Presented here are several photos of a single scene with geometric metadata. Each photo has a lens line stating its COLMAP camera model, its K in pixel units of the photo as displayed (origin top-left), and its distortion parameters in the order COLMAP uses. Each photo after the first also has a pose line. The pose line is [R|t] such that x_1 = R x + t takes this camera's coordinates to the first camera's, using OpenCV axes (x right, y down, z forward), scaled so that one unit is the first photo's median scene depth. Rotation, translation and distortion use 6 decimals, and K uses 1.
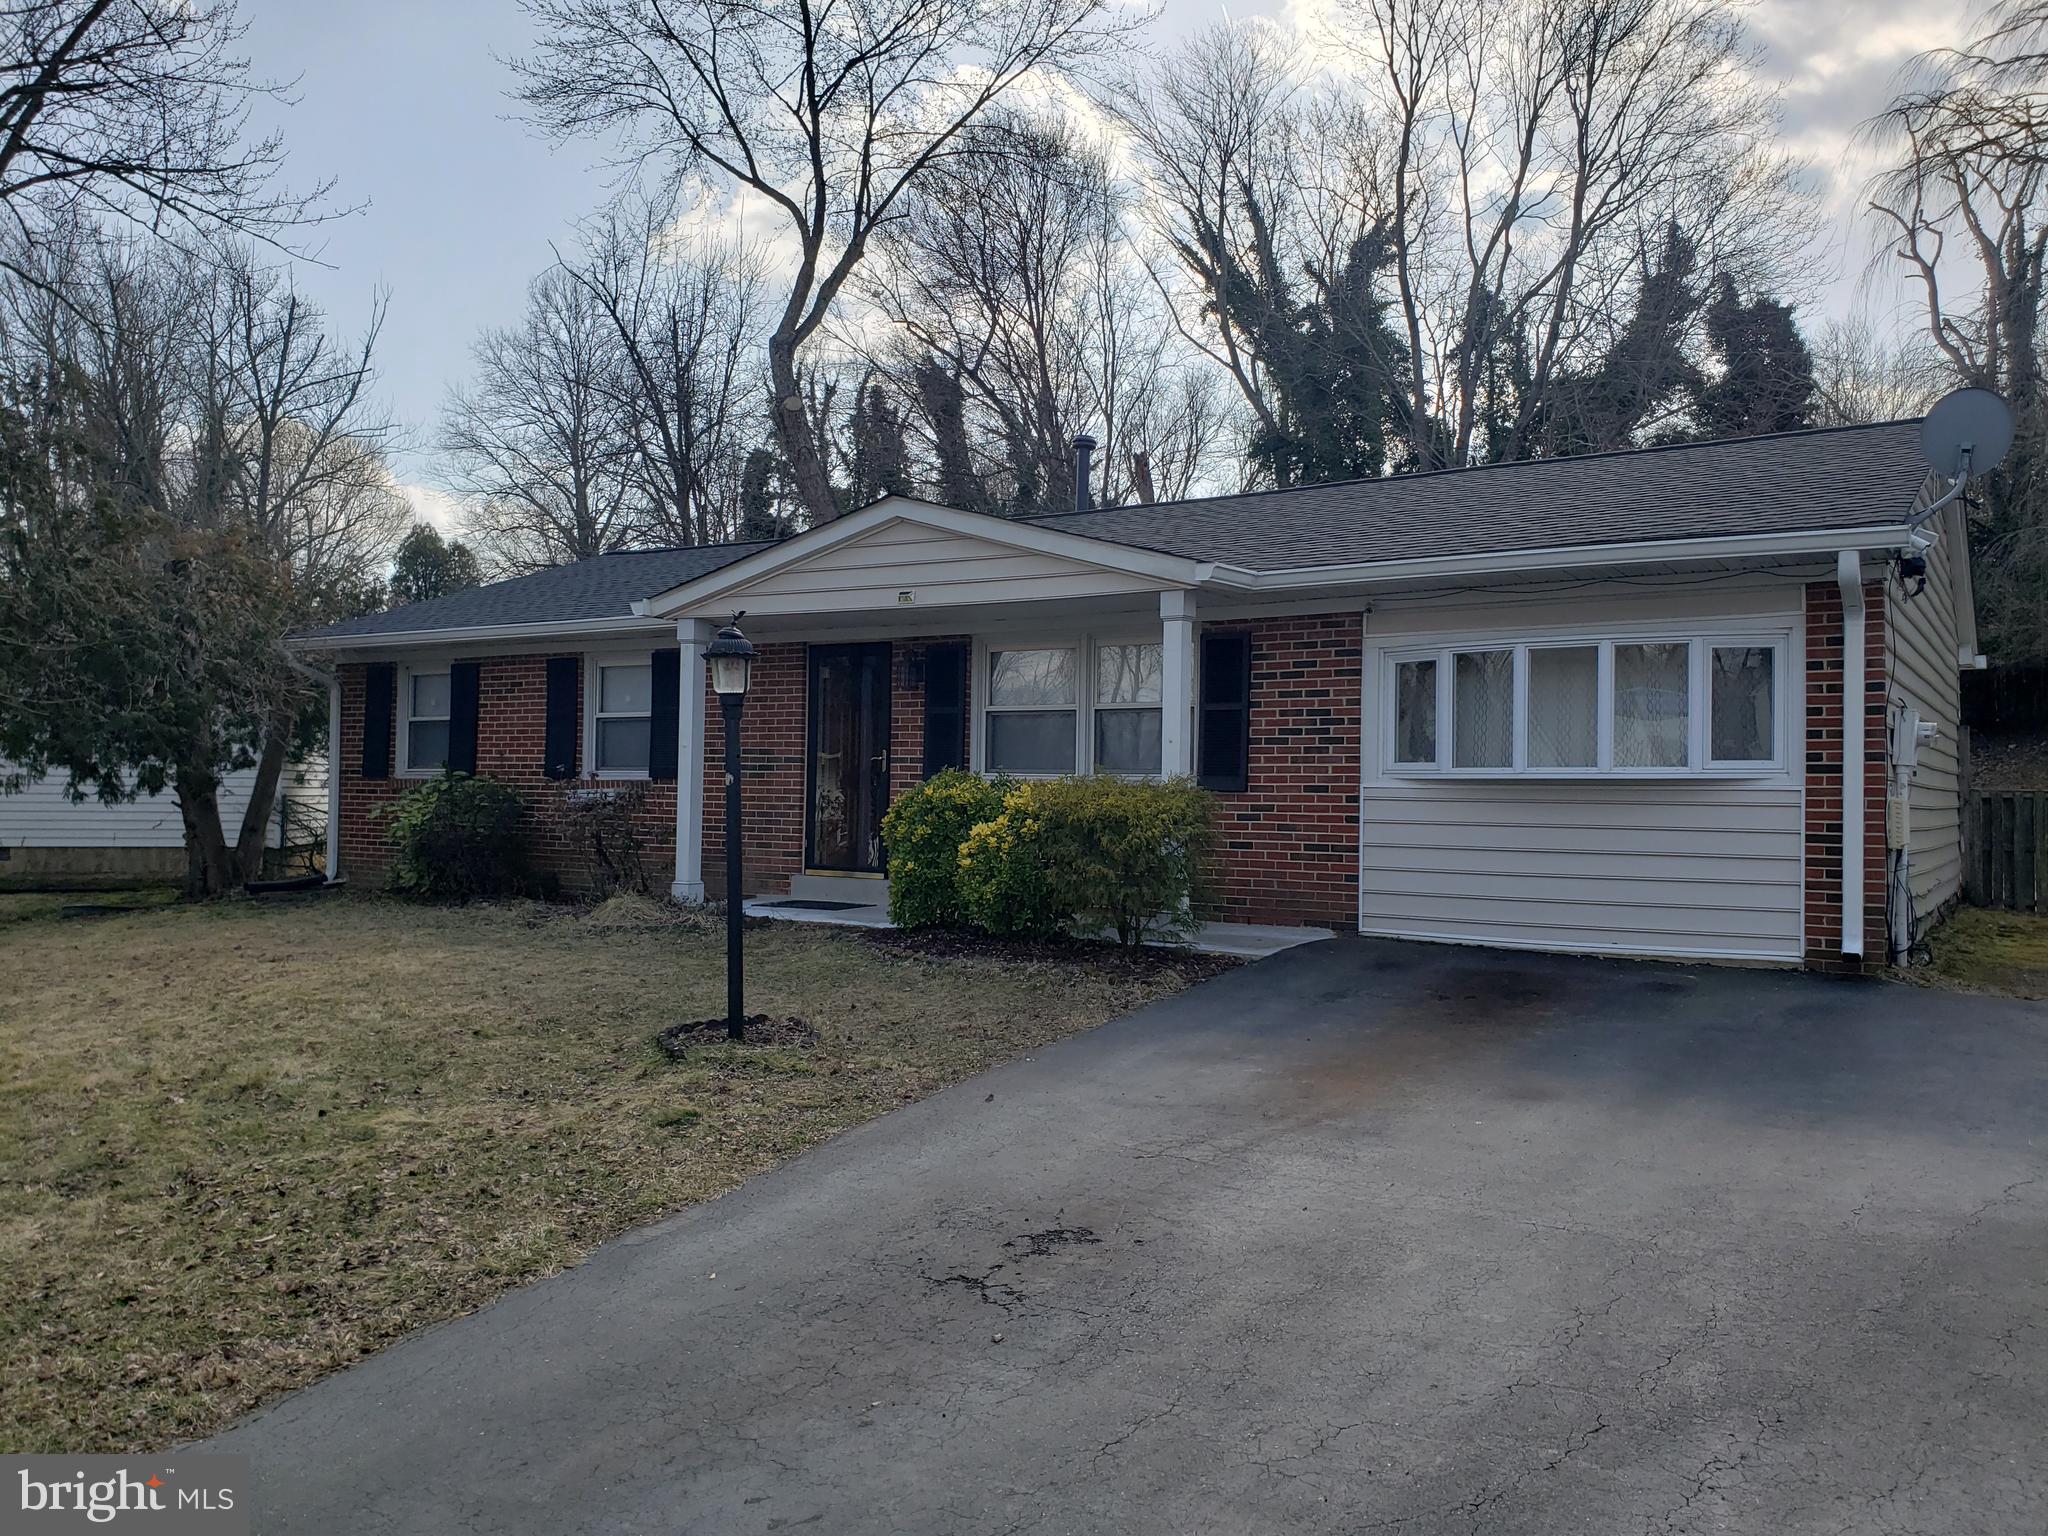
lens RADIAL K [[1582.9, 0, 1015.4], [0, 1582.9, 761.7], [0, 0, 1]] dist [0.102521, -0.222424]
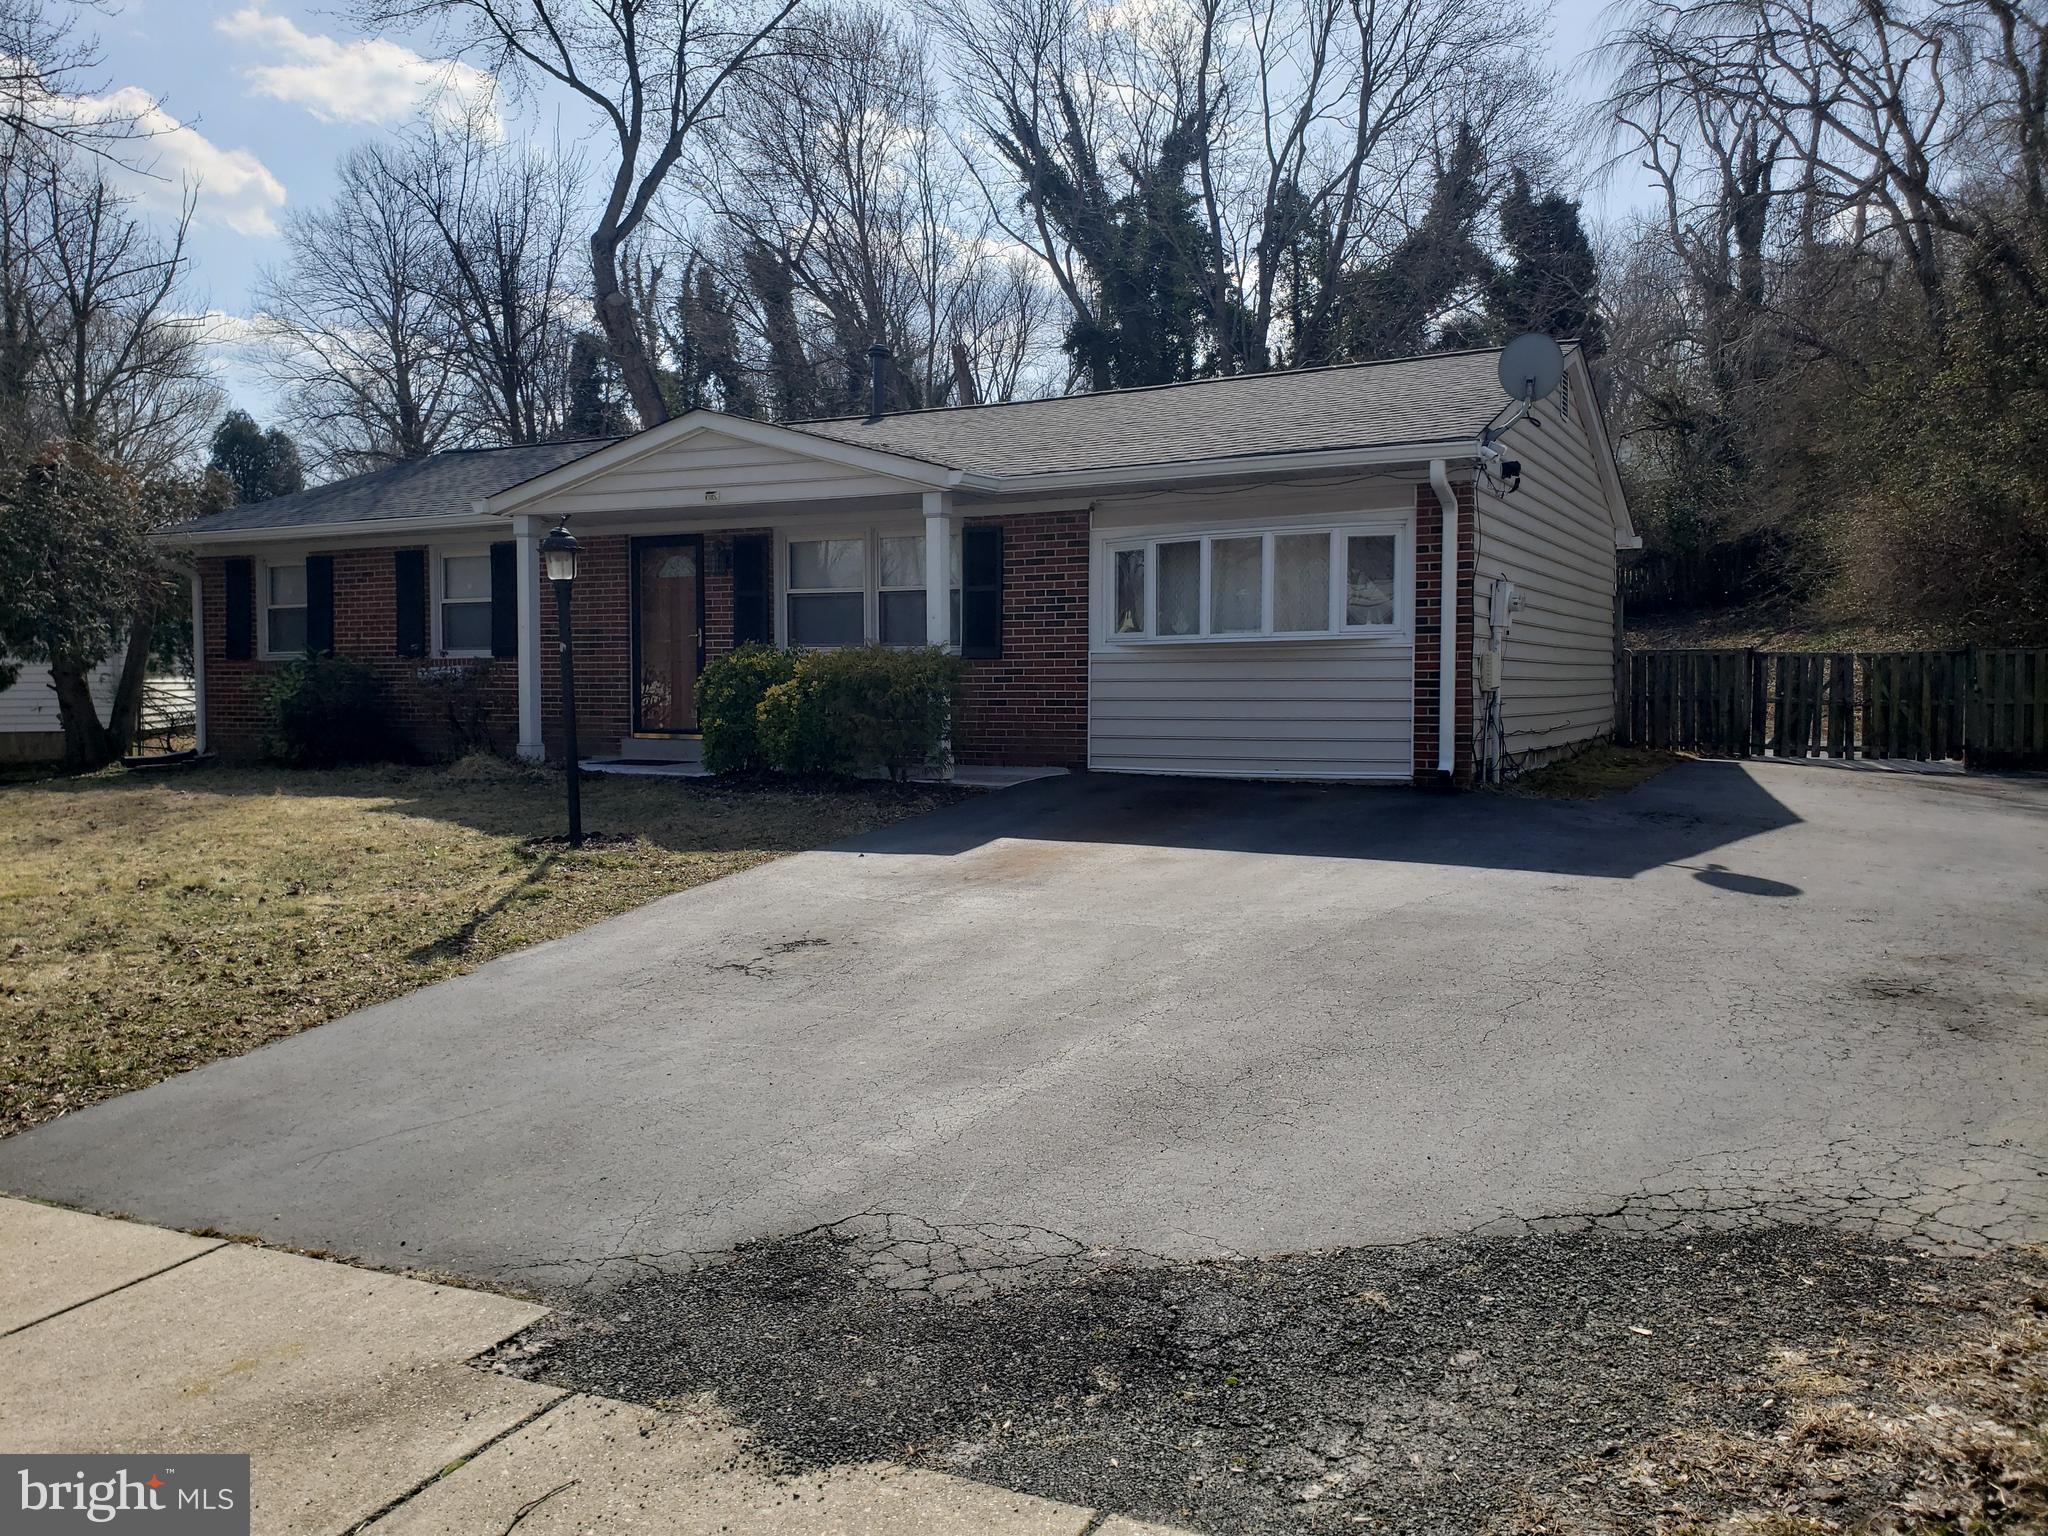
lens RADIAL K [[1582.9, 0, 1015.4], [0, 1582.9, 761.7], [0, 0, 1]] dist [0.102521, -0.222424]
pose [[0.995310, -0.021685, 0.094276, 0.028050], [0.014849, 0.997249, 0.072624, 0.006771], [-0.095591, -0.070884, 0.992894, -0.150232]]
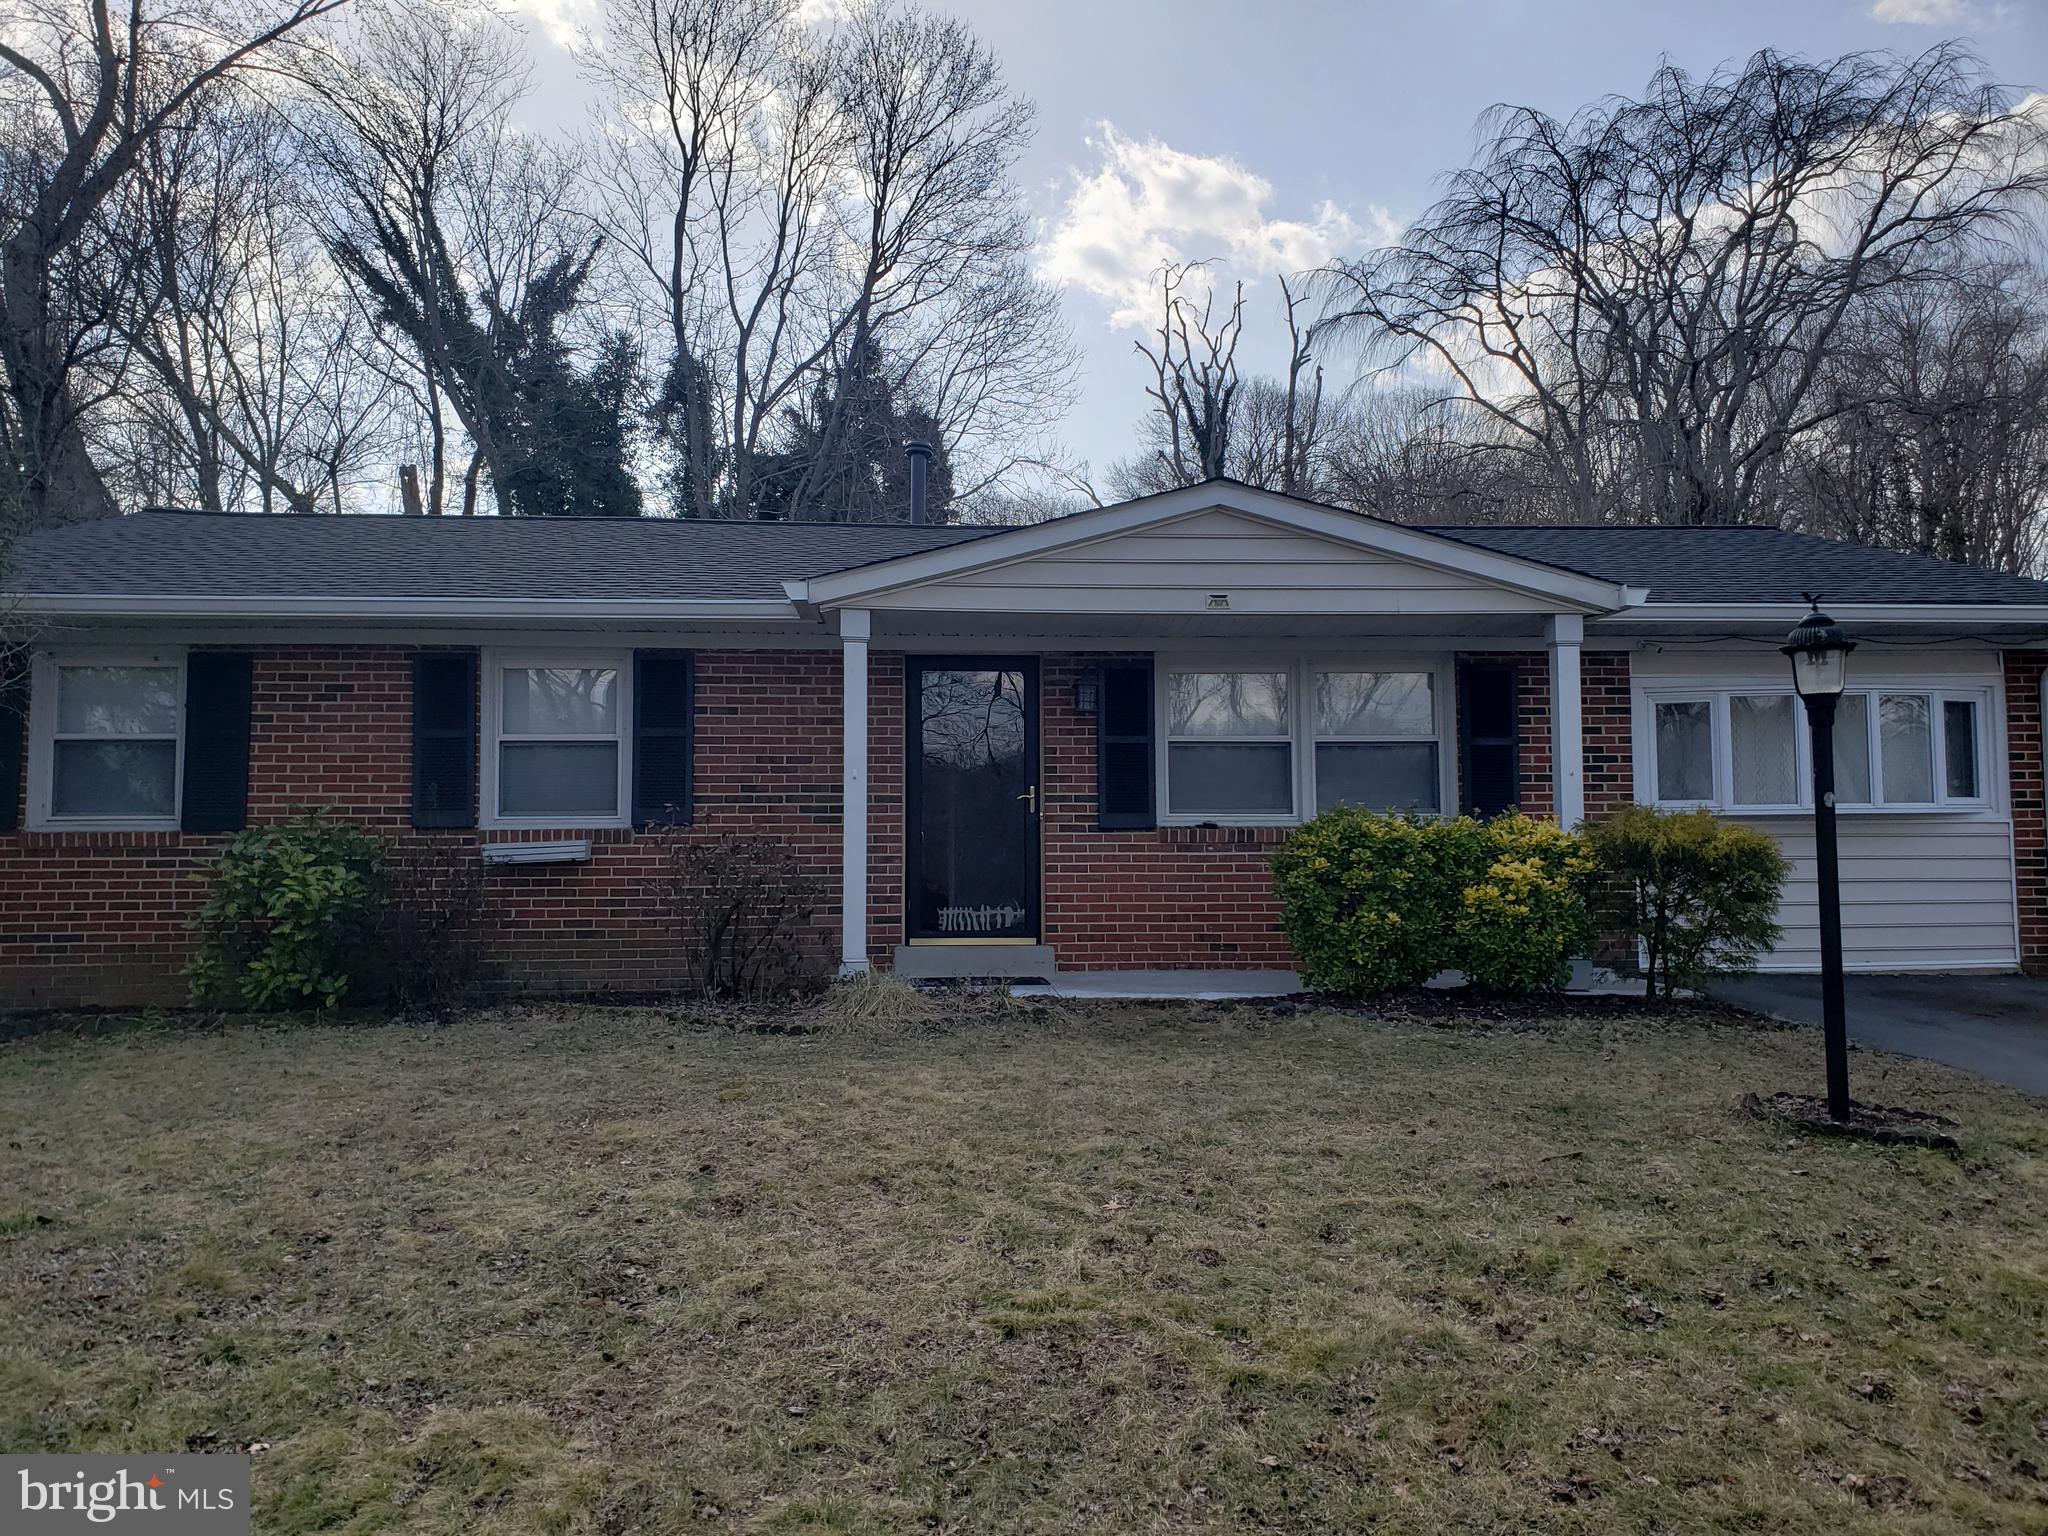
lens RADIAL K [[1582.9, 0, 1015.4], [0, 1582.9, 761.7], [0, 0, 1]] dist [0.102521, -0.222424]
pose [[0.803916, 0.021194, 0.594366, -0.465959], [0.003038, 0.999206, -0.039738, 0.010077], [-0.594736, 0.033751, 0.803213, 0.281677]]
